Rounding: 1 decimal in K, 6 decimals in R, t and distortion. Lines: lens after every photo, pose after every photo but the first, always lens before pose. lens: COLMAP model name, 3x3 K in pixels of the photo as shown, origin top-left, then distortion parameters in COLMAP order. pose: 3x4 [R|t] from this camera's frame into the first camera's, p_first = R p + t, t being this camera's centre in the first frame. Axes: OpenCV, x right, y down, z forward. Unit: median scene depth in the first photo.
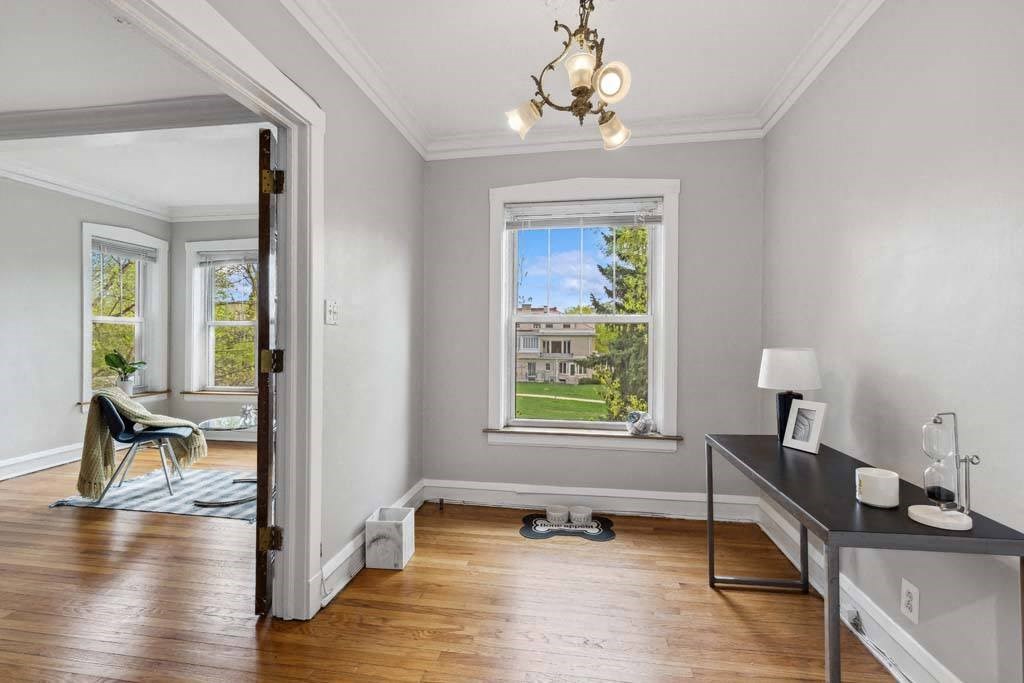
lens RADIAL K [[473.8, 0, 512.0], [0, 473.8, 341.5], [0, 0, 1]] dist [0.000404, 0.000218]
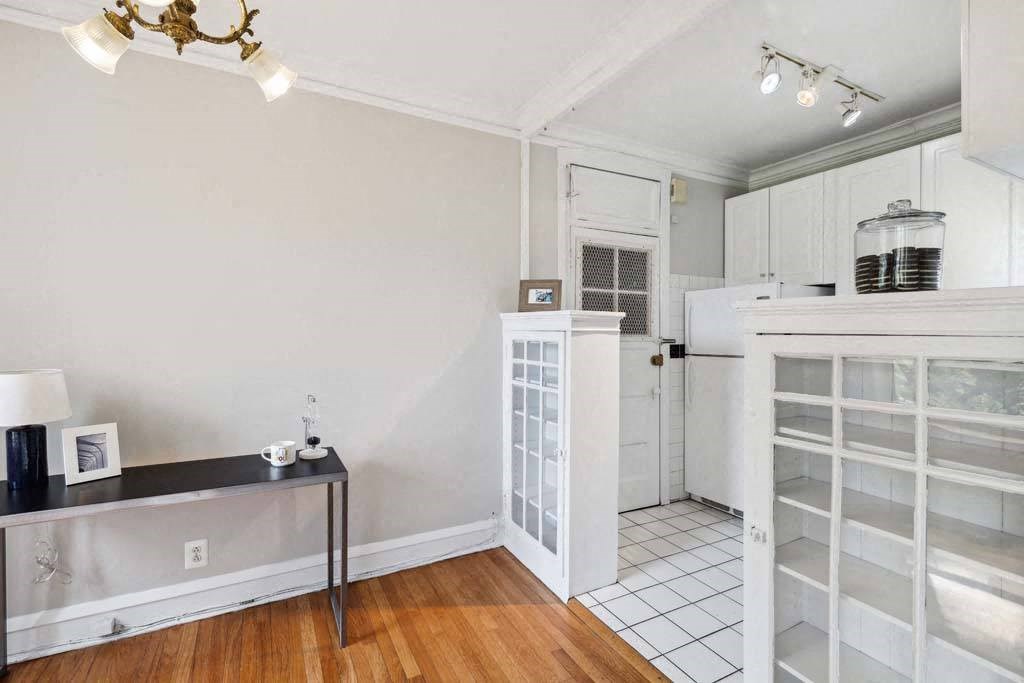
lens RADIAL K [[473.8, 0, 512.0], [0, 473.8, 341.5], [0, 0, 1]] dist [0.000404, 0.000218]
pose [[-0.598884, -0.022590, 0.800517, -0.093179], [-0.000718, 0.999617, 0.027671, -0.009767], [-0.800835, 0.015997, -0.598671, 0.140694]]
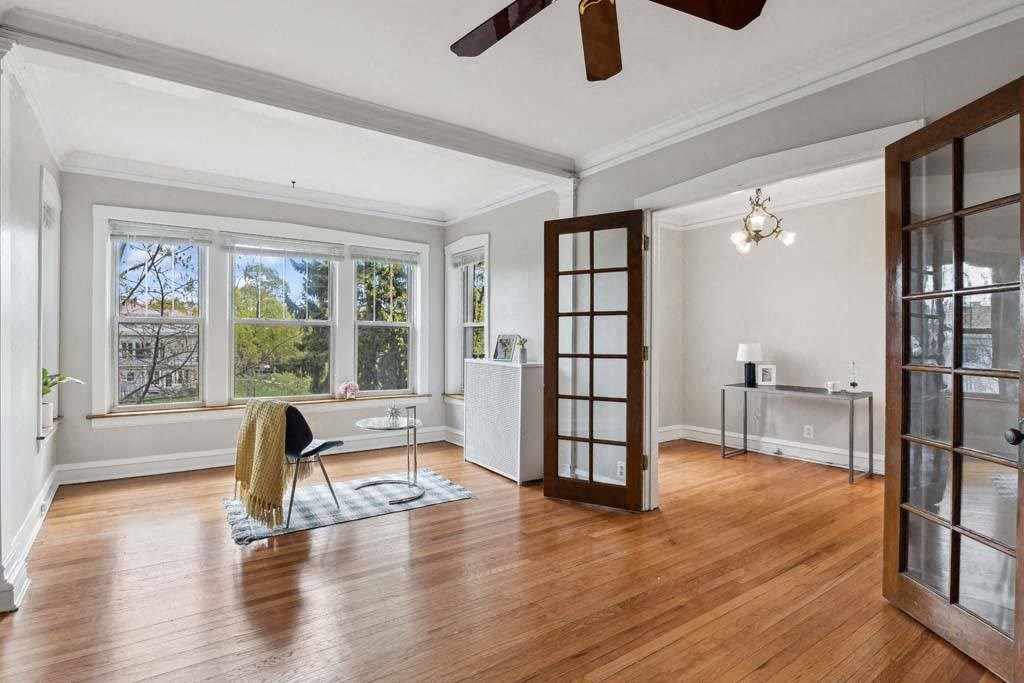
lens RADIAL K [[526.3, 0, 512.0], [0, 526.3, 341.5], [0, 0, 1]] dist [-0.003771, -0.000400]
pose [[0.702468, -0.003083, 0.711709, -0.342548], [0.006810, 0.999974, -0.002390, 0.000847], [-0.711683, 0.006526, 0.702470, 0.007522]]
